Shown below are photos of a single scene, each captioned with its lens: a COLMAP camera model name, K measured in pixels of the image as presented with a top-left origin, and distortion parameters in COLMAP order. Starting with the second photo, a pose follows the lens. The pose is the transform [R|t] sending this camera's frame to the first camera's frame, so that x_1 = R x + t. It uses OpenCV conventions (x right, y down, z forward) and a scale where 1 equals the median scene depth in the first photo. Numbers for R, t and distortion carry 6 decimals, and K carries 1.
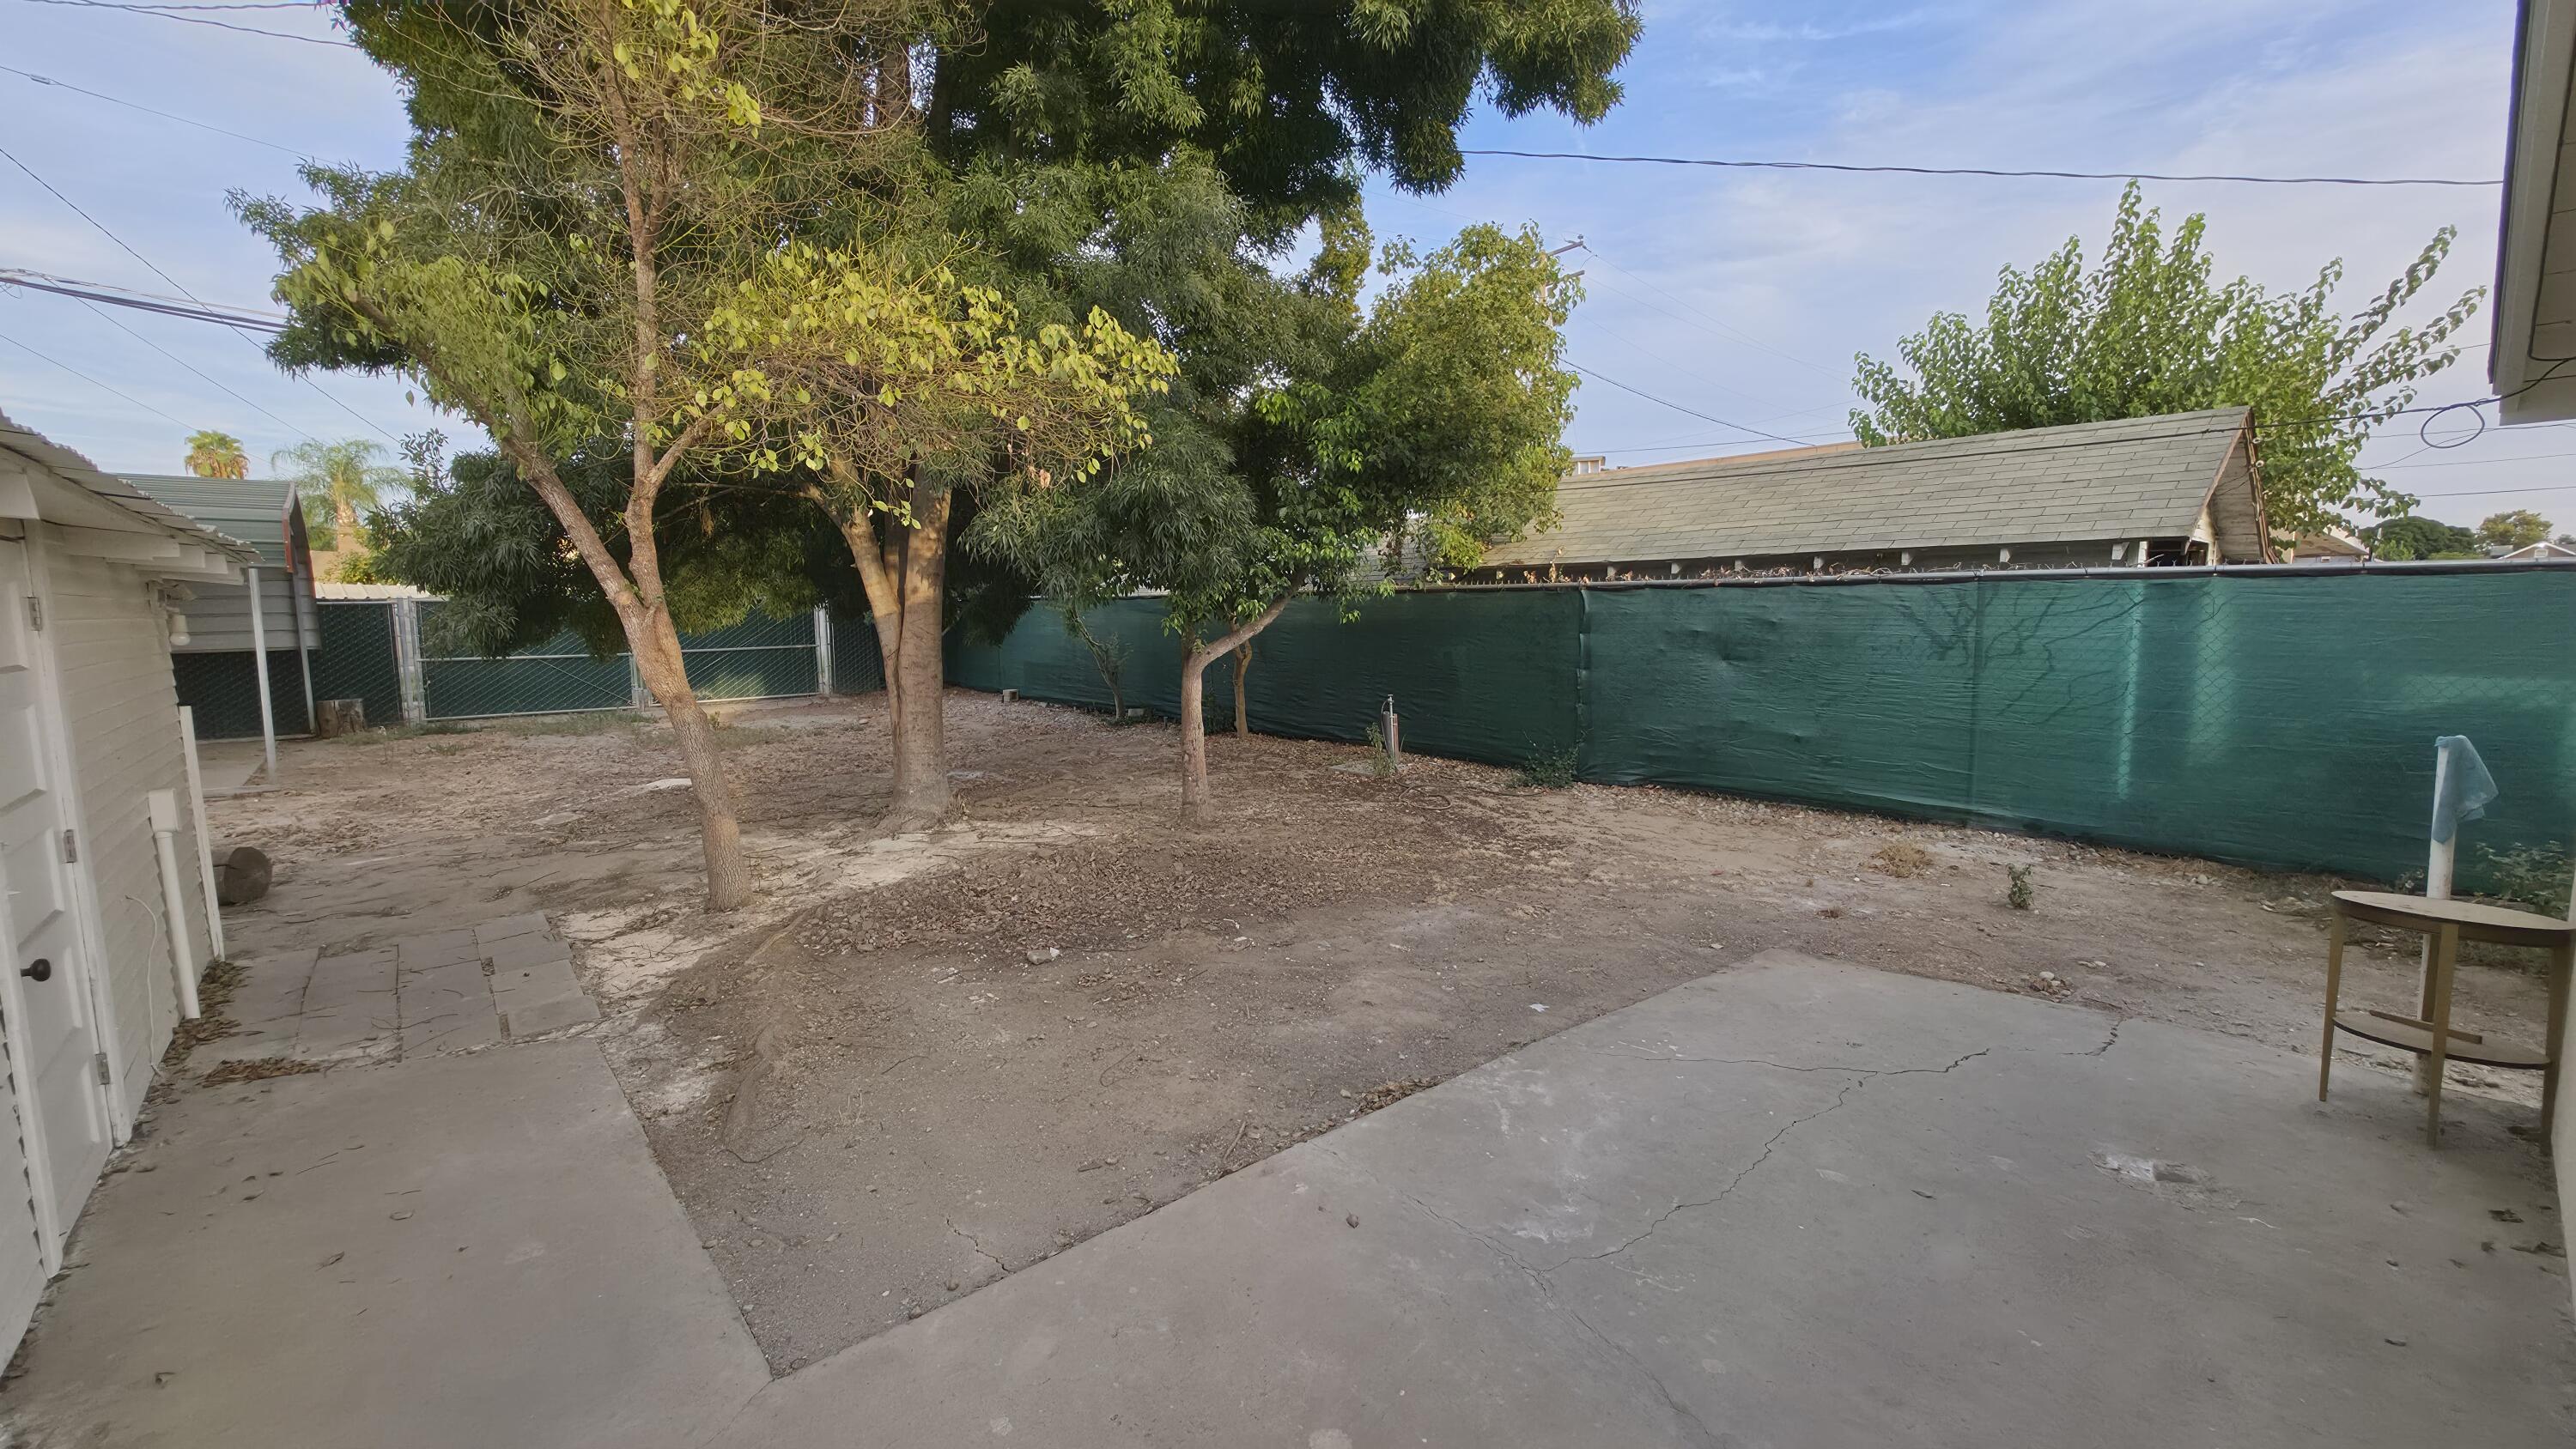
lens RADIAL K [[1036.9, 0, 1281.5], [0, 1036.9, 712.7], [0, 0, 1]] dist [-0.013808, -0.000301]
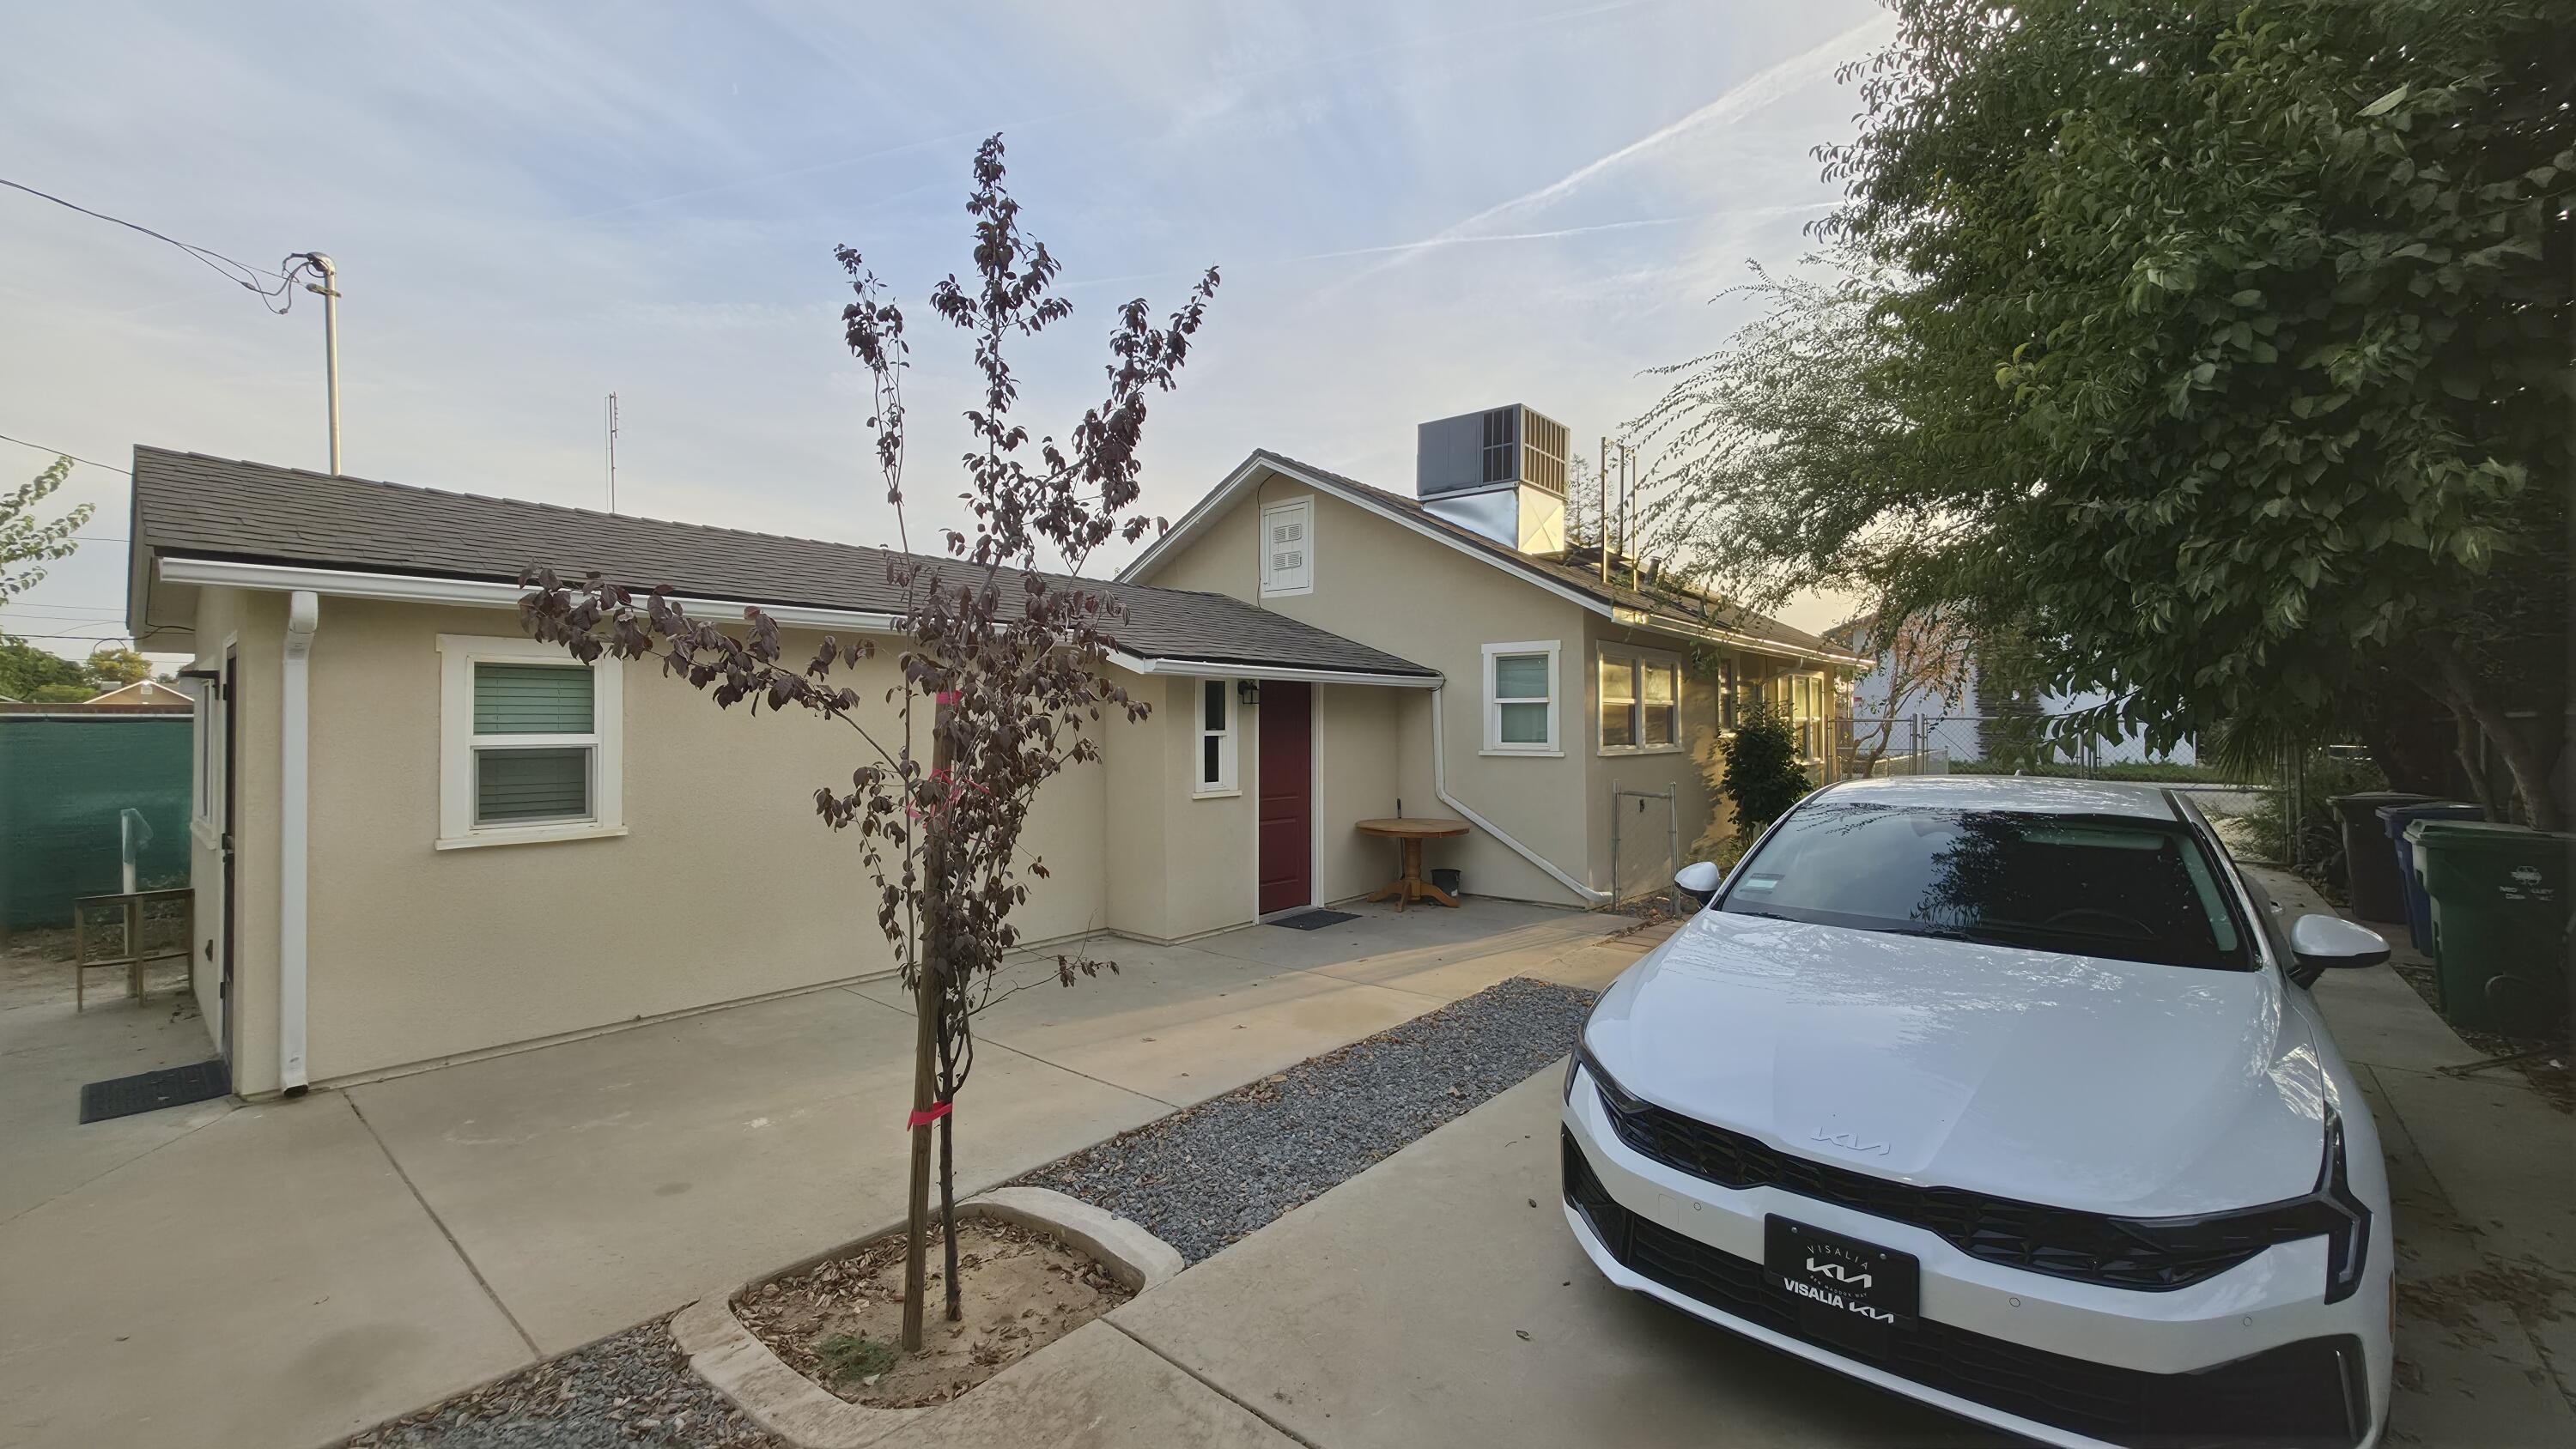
lens RADIAL K [[1036.9, 0, 1281.5], [0, 1036.9, 712.7], [0, 0, 1]] dist [-0.013808, -0.000301]
pose [[-0.158599, 0.016720, 0.987201, -0.382719], [0.106472, 0.994316, 0.000265, 0.024349], [-0.981585, 0.105151, -0.159478, -0.298250]]
